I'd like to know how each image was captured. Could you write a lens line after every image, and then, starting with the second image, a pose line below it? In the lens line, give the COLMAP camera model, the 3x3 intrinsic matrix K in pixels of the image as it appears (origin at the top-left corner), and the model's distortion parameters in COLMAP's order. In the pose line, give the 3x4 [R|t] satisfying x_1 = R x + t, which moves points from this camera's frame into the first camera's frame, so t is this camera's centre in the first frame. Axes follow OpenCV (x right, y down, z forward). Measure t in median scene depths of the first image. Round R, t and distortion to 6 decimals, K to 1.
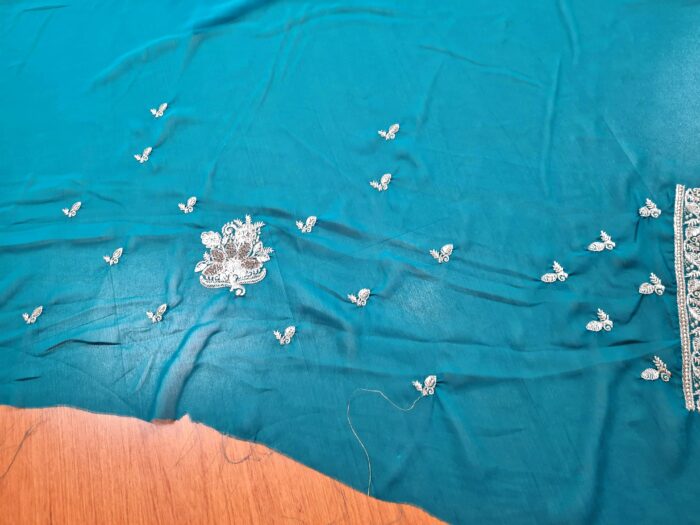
lens RADIAL K [[555.5, 0, 348.3], [0, 555.5, 261.9], [0, 0, 1]] dist [0.021513, -0.030666]
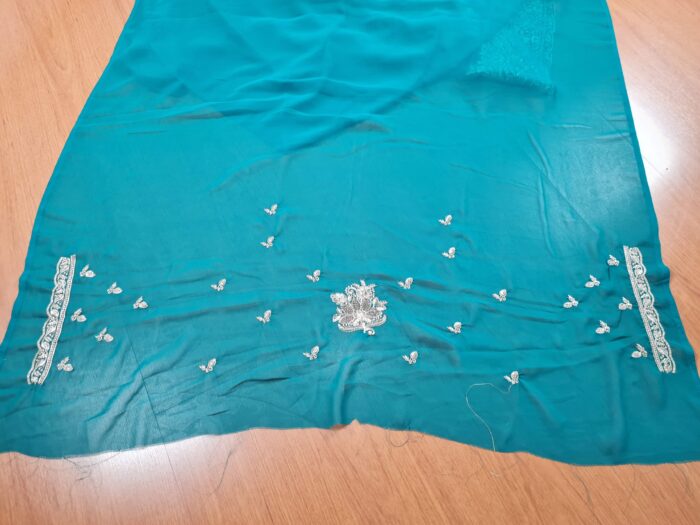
lens RADIAL K [[555.5, 0, 349.7], [0, 555.5, 260.4], [0, 0, 1]] dist [0.021513, -0.030666]
pose [[0.966005, -0.047031, 0.254209, -0.604849], [0.084504, 0.986742, -0.138562, 0.064838], [-0.244322, 0.155333, 0.957172, -0.389571]]
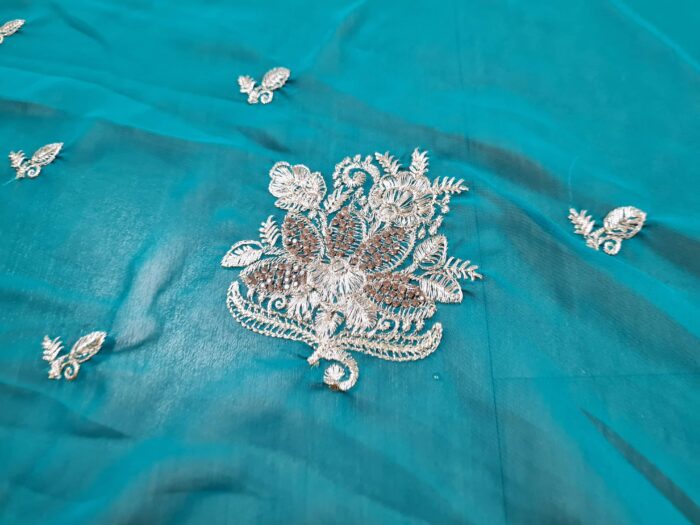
lens RADIAL K [[555.5, 0, 352.0], [0, 555.5, 266.0], [0, 0, 1]] dist [0.021513, -0.030666]
pose [[0.950556, 0.300767, -0.077350, -0.183015], [-0.303494, 0.952477, -0.026042, 0.003973], [0.065842, 0.048230, 0.996664, 0.702168]]
